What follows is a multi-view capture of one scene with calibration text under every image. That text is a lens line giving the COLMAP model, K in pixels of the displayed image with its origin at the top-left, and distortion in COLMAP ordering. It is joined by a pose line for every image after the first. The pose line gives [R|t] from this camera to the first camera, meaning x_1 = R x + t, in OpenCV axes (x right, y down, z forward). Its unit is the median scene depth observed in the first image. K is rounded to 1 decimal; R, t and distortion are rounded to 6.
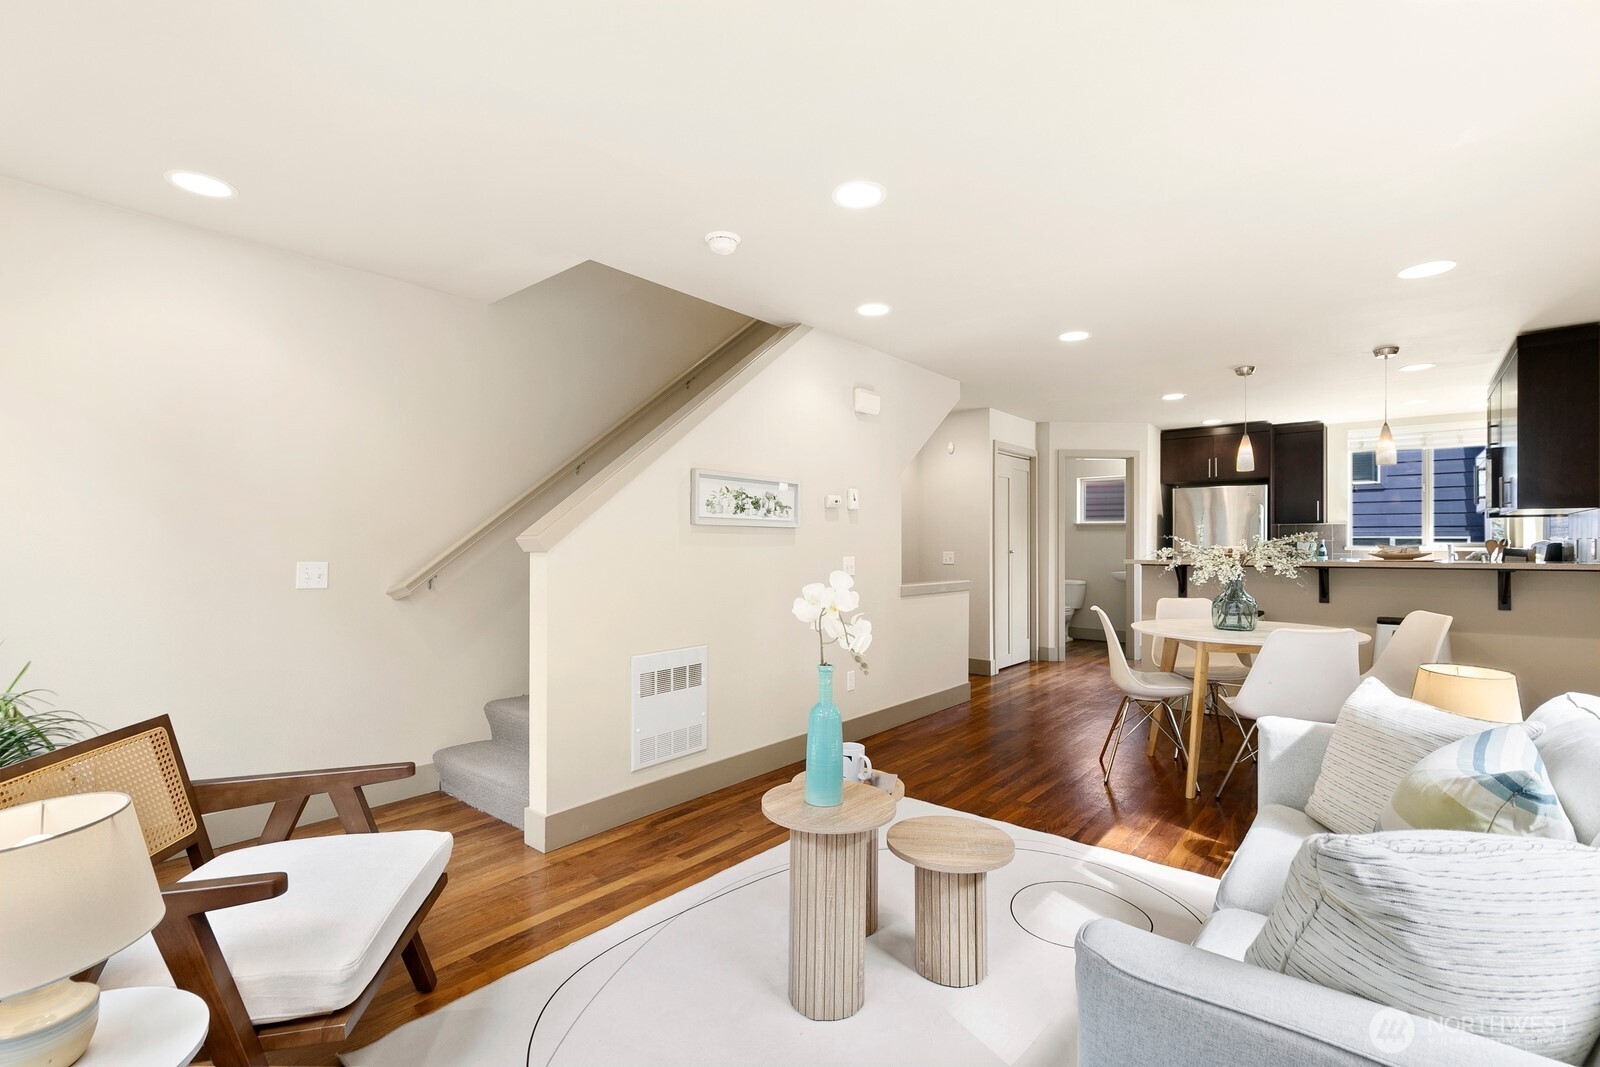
lens RADIAL K [[715.2, 0, 801.7], [0, 715.2, 540.1], [0, 0, 1]] dist [0.001764, 0.000246]
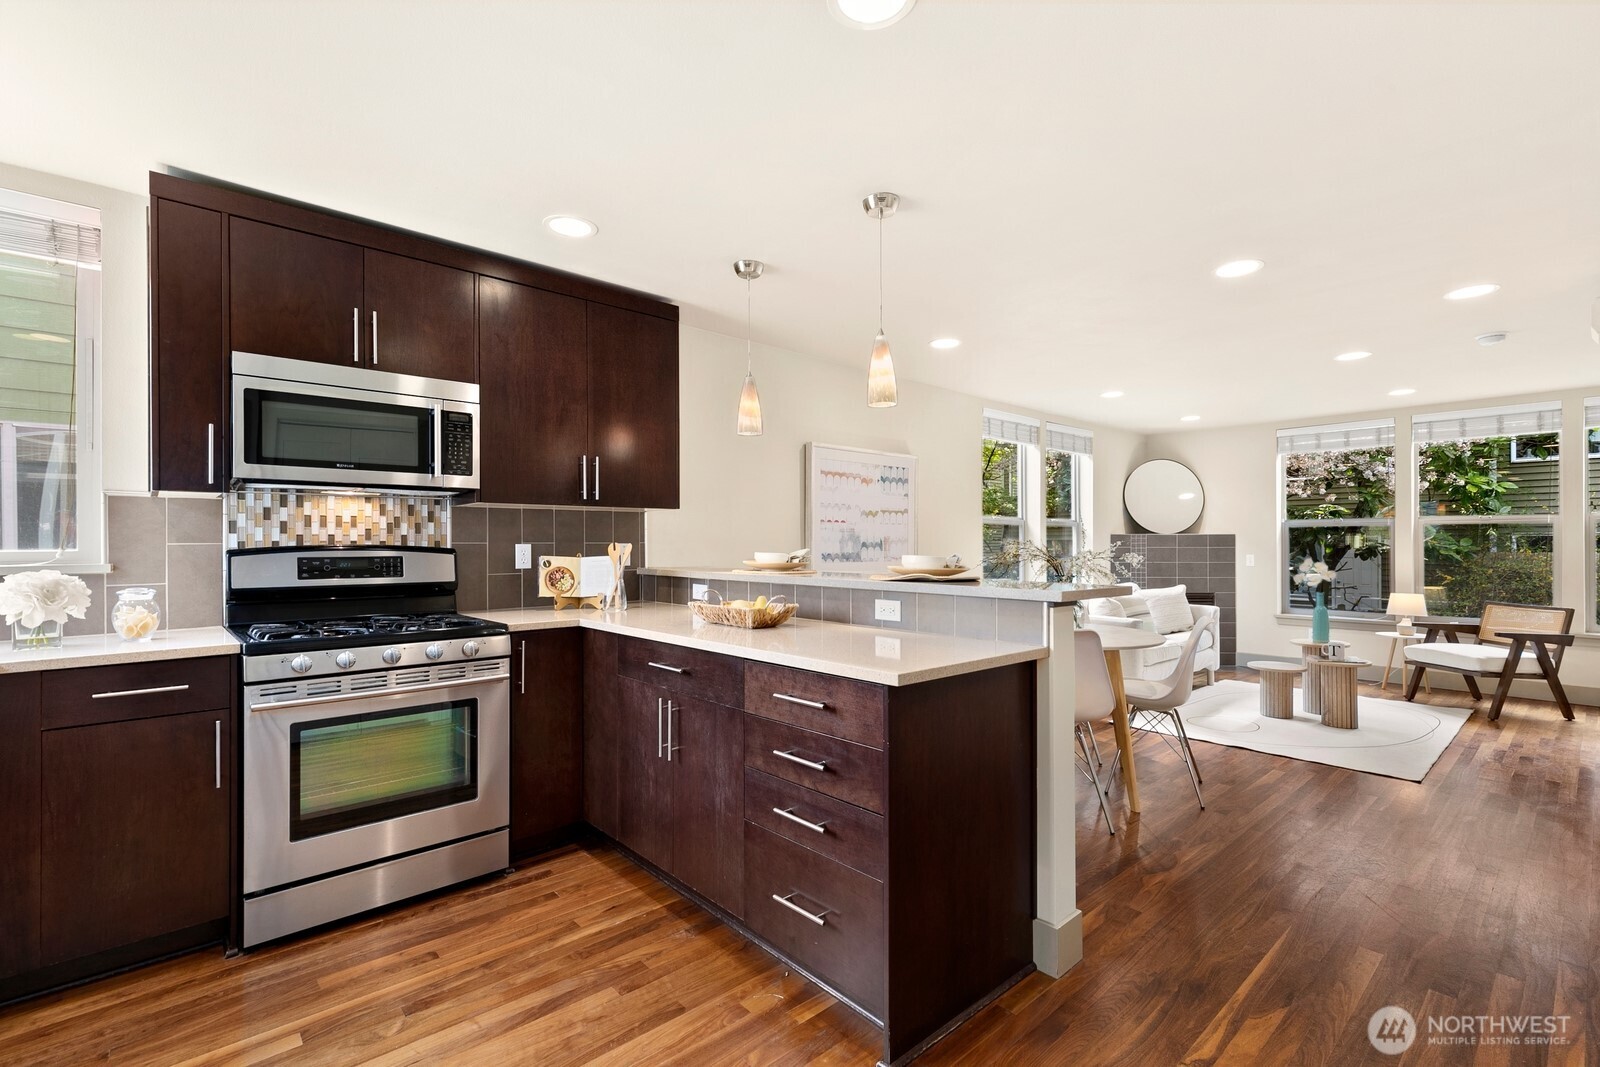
lens RADIAL K [[722.1, 0, 796.6], [0, 722.1, 542.4], [0, 0, 1]] dist [0.004213, -0.000702]
pose [[-0.989751, 0.000371, 0.142806, 0.820787], [-0.000432, 0.999984, -0.005594, 0.002251], [-0.142805, -0.005599, -0.989735, 2.040064]]
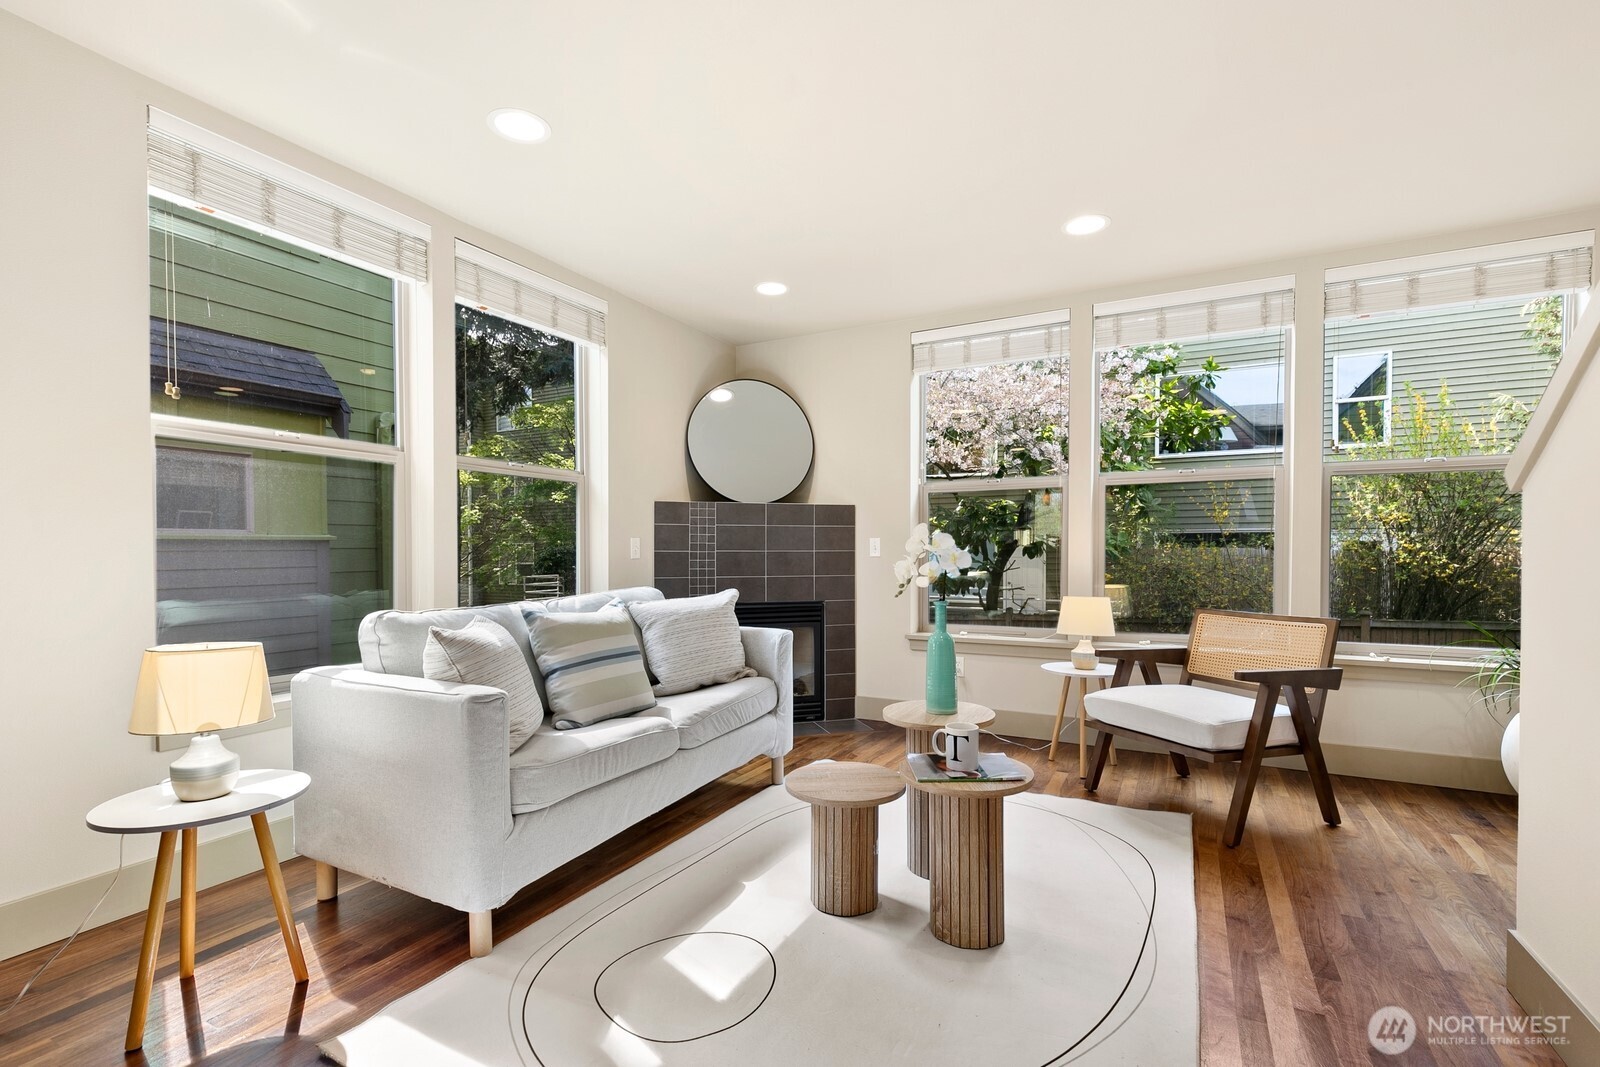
lens RADIAL K [[727.4, 0, 800.1], [0, 727.4, 567.0], [0, 0, 1]] dist [0.002868, 0.000143]
pose [[-0.977736, 0.004904, -0.209780, 0.266082], [0.001145, 0.999837, 0.018034, 0.049638], [0.209834, 0.017392, -0.977582, 1.094151]]
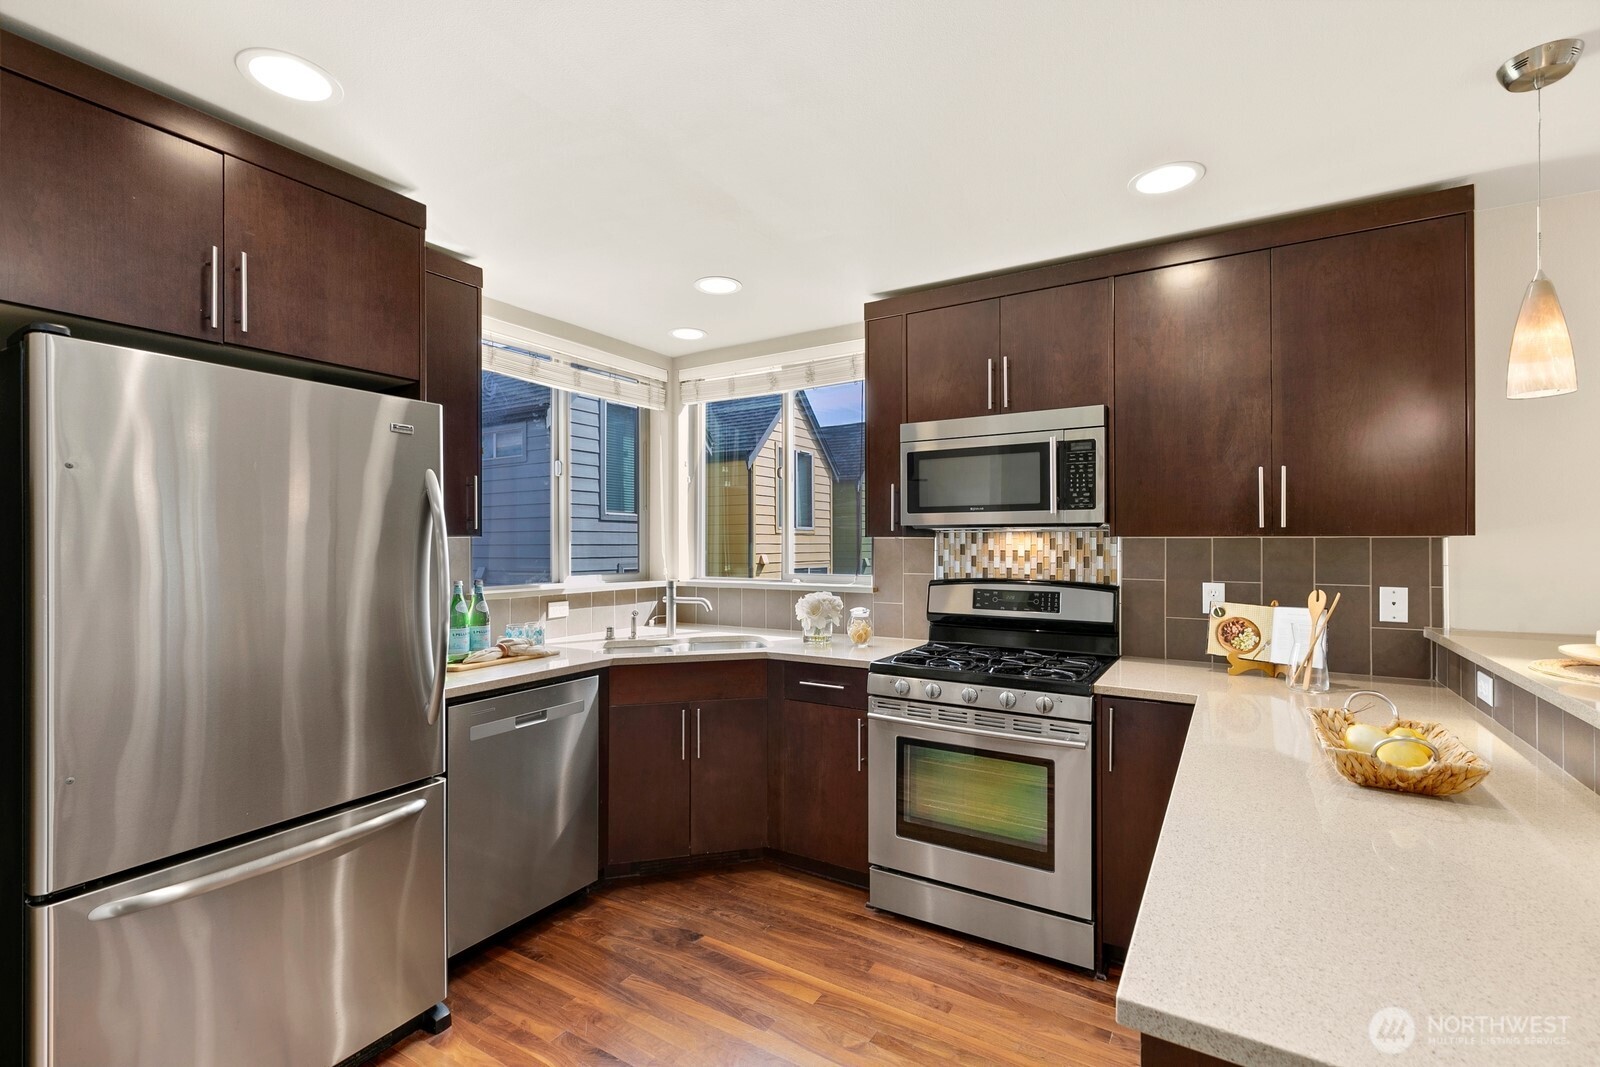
lens RADIAL K [[712.3, 0, 799.7], [0, 712.3, 538.6], [0, 0, 1]] dist [0.001388, 0.000130]
pose [[-0.145054, 0.000193, 0.989424, 0.646215], [-0.002993, 0.999995, -0.000634, -0.042931], [-0.989419, -0.003053, -0.145052, 1.704758]]
